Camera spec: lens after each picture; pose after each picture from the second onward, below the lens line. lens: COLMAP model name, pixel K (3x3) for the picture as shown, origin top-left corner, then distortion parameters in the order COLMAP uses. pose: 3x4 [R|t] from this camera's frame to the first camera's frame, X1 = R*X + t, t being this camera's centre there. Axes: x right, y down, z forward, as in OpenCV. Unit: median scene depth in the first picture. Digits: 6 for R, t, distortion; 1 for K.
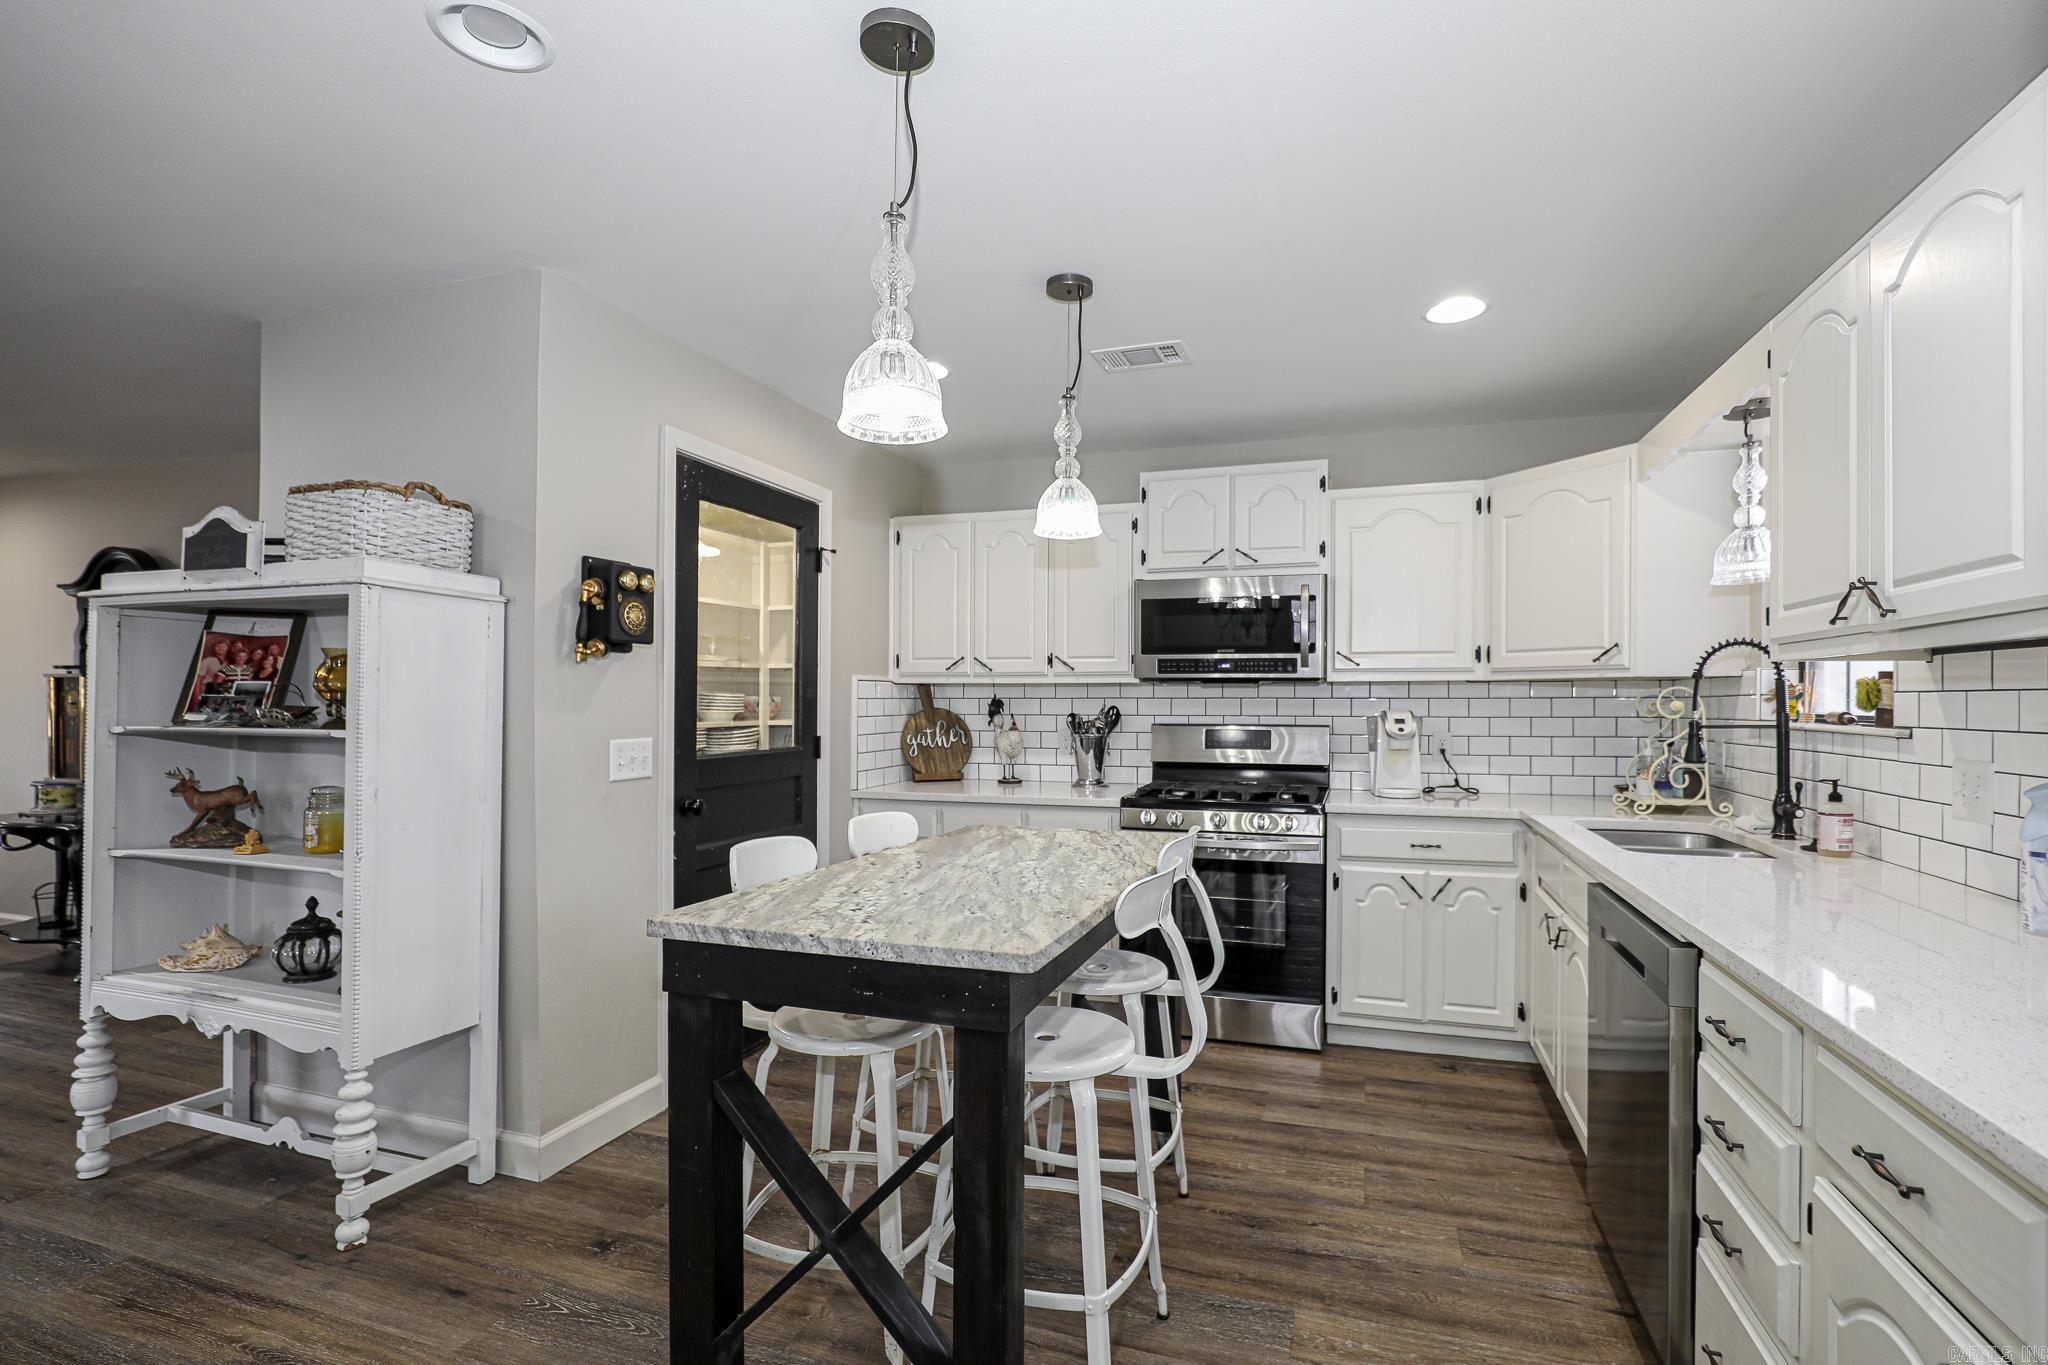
lens RADIAL K [[895.2, 0, 1109.2], [0, 895.2, 694.6], [0, 0, 1]] dist [-0.021131, 0.000288]
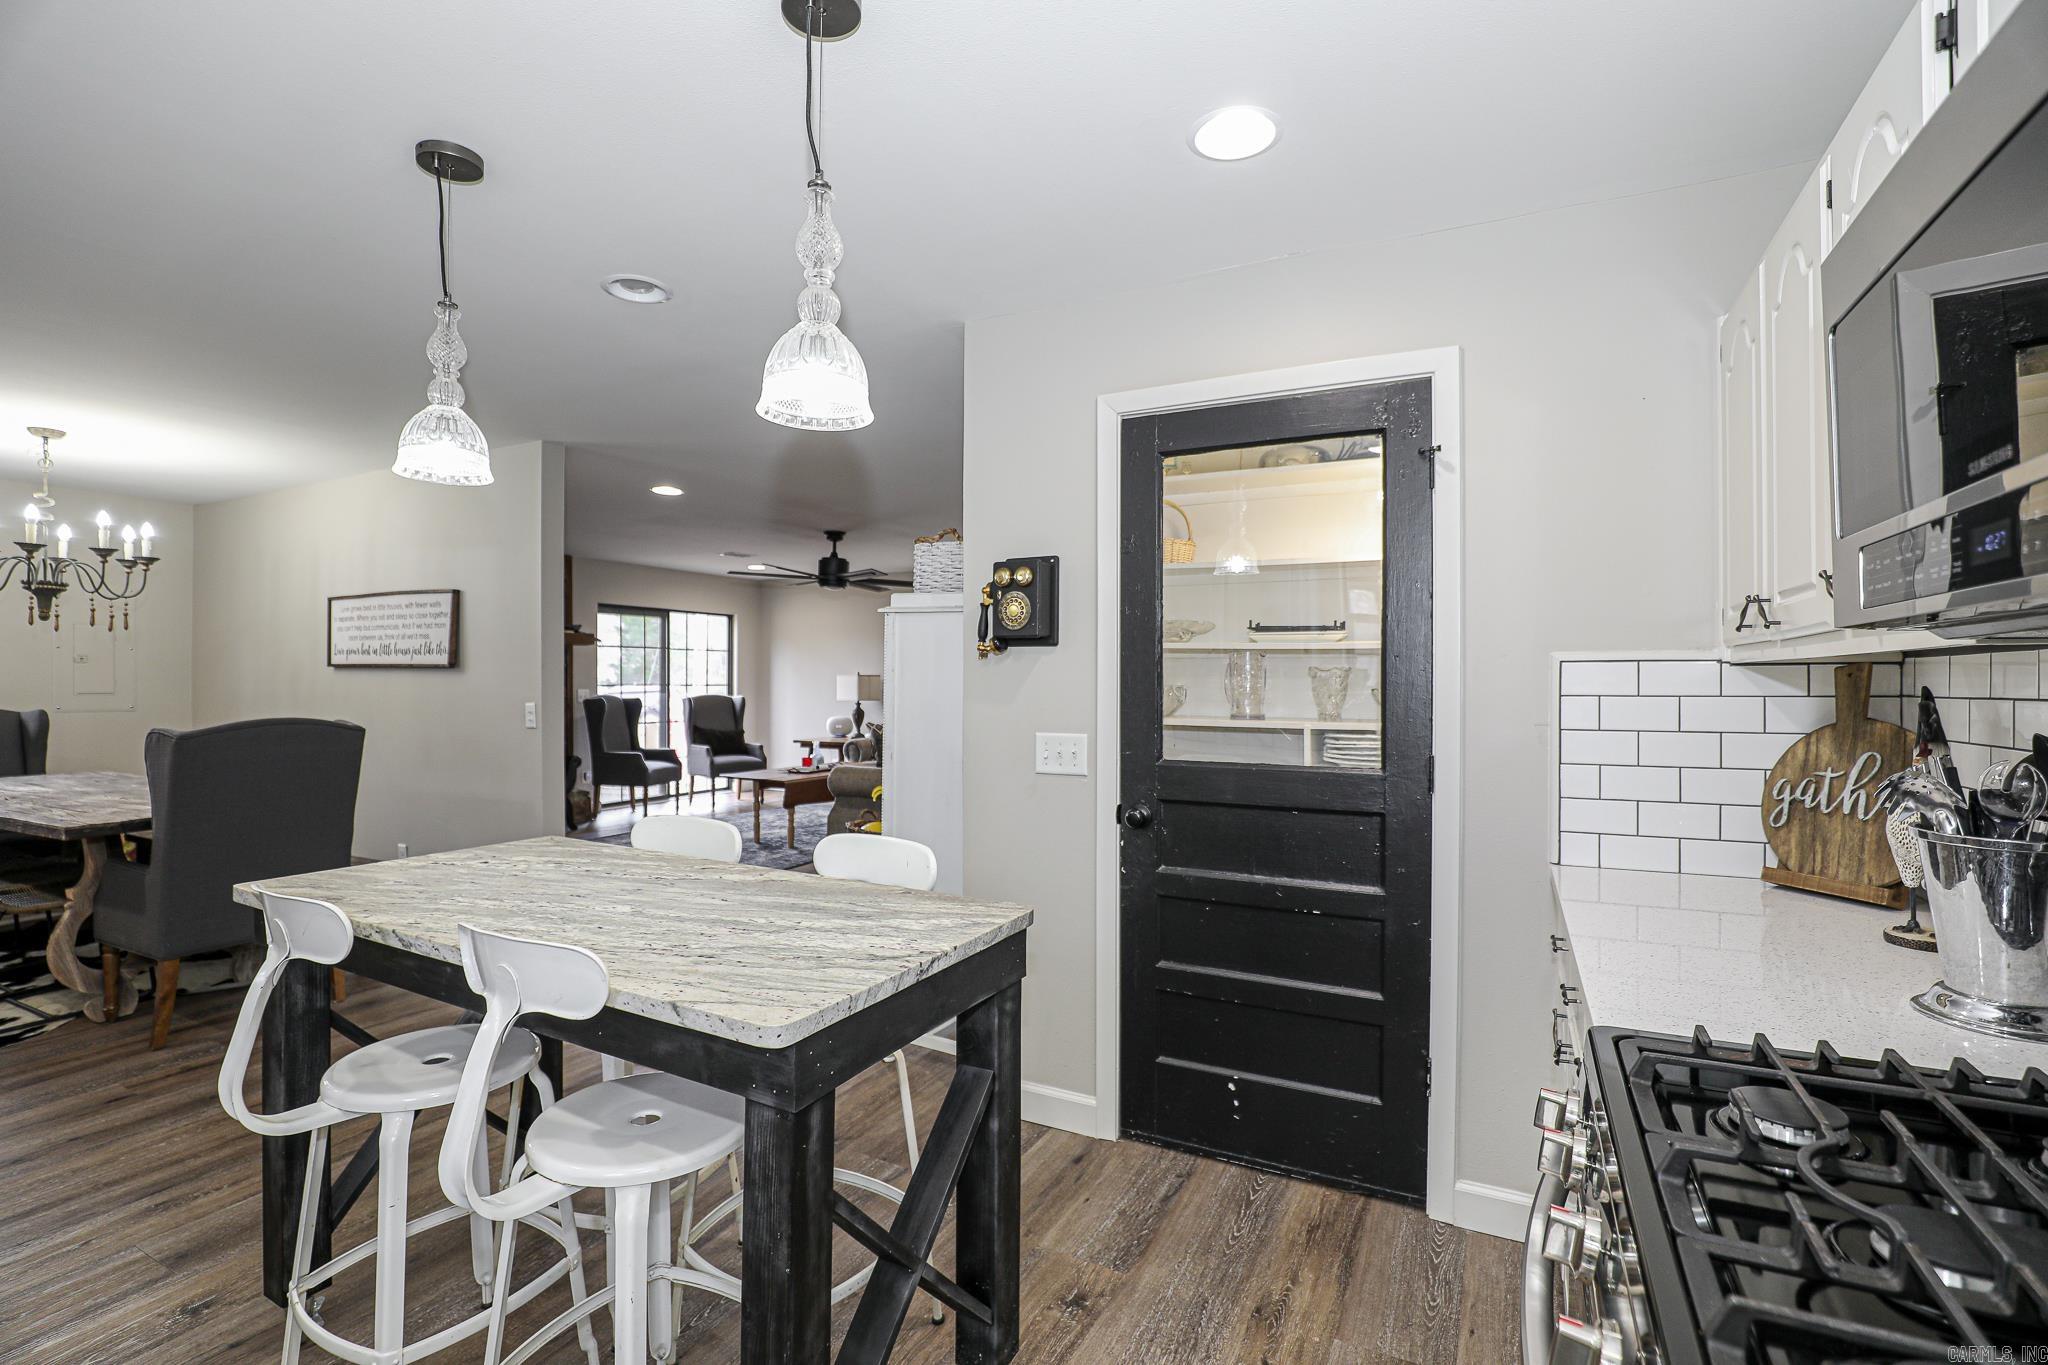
lens RADIAL K [[931.8, 0, 1012.4], [0, 931.8, 684.0], [0, 0, 1]] dist [-0.016392, 0.000081]
pose [[-0.217815, -0.003181, -0.975985, 0.379016], [0.006005, 0.999971, -0.004599, -0.001429], [0.975972, -0.006863, -0.217790, 0.908892]]
